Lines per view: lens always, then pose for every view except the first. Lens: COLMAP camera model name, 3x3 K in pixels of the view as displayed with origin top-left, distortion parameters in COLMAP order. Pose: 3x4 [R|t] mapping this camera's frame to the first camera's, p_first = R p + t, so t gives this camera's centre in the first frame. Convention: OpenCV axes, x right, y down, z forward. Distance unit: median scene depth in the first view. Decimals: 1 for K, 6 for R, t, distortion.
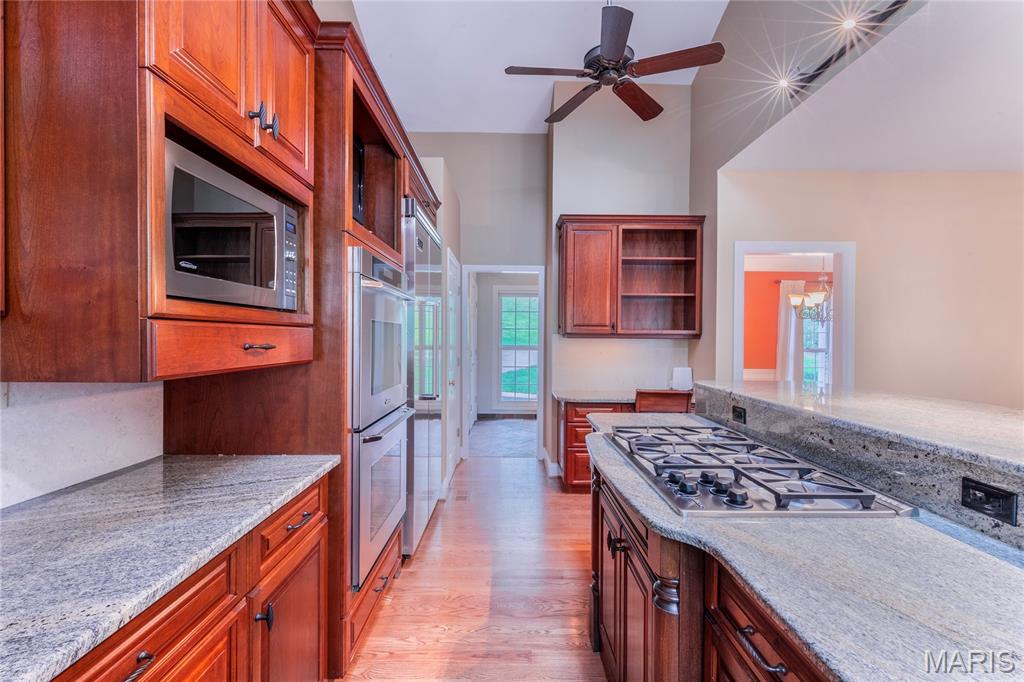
lens RADIAL K [[459.6, 0, 515.2], [0, 459.6, 340.6], [0, 0, 1]] dist [0.001879, 0.001510]
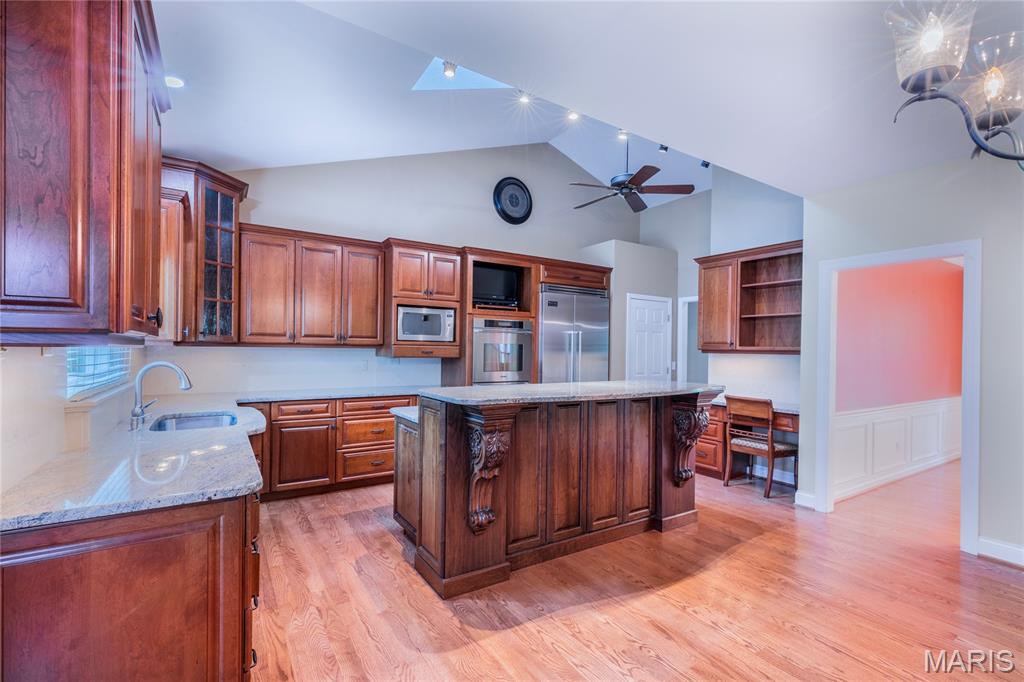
lens RADIAL K [[459.6, 0, 511.0], [0, 459.6, 347.7], [0, 0, 1]] dist [0.001879, 0.001510]
pose [[0.521725, -0.003817, -0.853105, 0.938900], [-0.017709, 0.999726, -0.015303, 0.007997], [0.852930, 0.023091, 0.521514, -0.123067]]
